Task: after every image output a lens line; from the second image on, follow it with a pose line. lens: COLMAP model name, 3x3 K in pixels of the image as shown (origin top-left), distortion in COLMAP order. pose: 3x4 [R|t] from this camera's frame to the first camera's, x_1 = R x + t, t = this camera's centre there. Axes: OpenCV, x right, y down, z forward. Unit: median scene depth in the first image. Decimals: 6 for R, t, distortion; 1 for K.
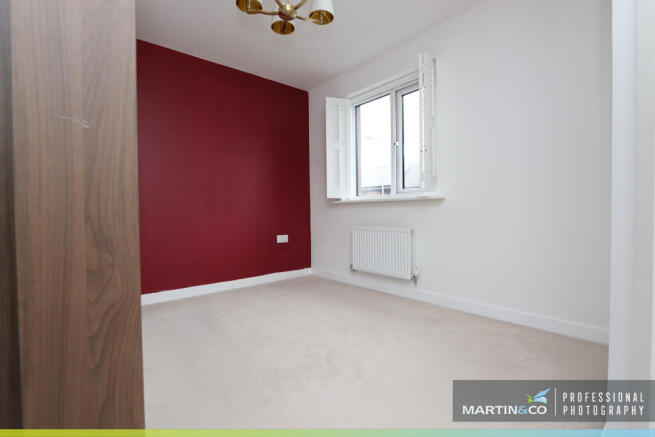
lens RADIAL K [[311.6, 0, 327.5], [0, 311.6, 218.5], [0, 0, 1]] dist [-0.003852, -0.000201]
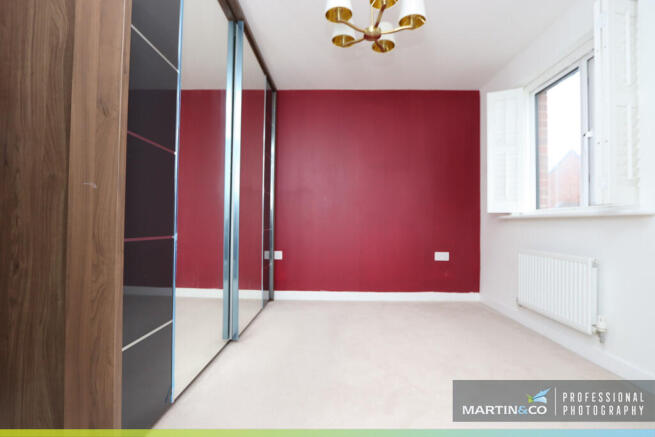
lens RADIAL K [[311.6, 0, 327.5], [0, 311.6, 218.5], [0, 0, 1]] dist [-0.003852, -0.000201]
pose [[0.733489, 0.011104, -0.679610, 0.266237], [-0.032729, 0.999284, -0.018996, -0.019930], [0.678912, 0.036177, 0.733327, 0.102036]]
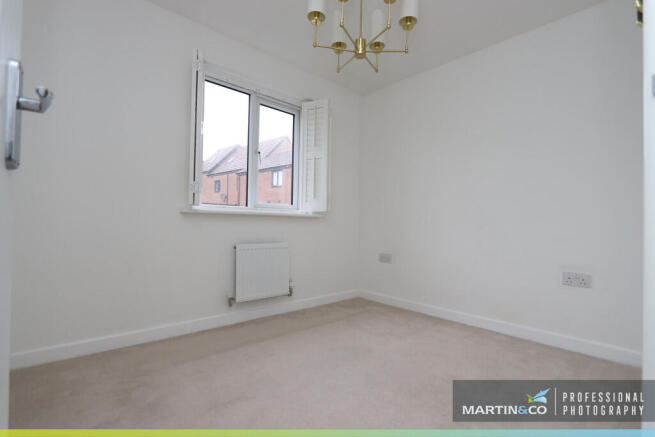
lens RADIAL K [[304.0, 0, 324.6], [0, 304.0, 220.5], [0, 0, 1]] dist [-0.003664, -0.000226]
pose [[-0.015063, 0.027812, 0.999500, -0.667869], [0.008549, 0.999580, -0.027686, -0.013372], [-0.999850, 0.008128, -0.015295, 0.804667]]
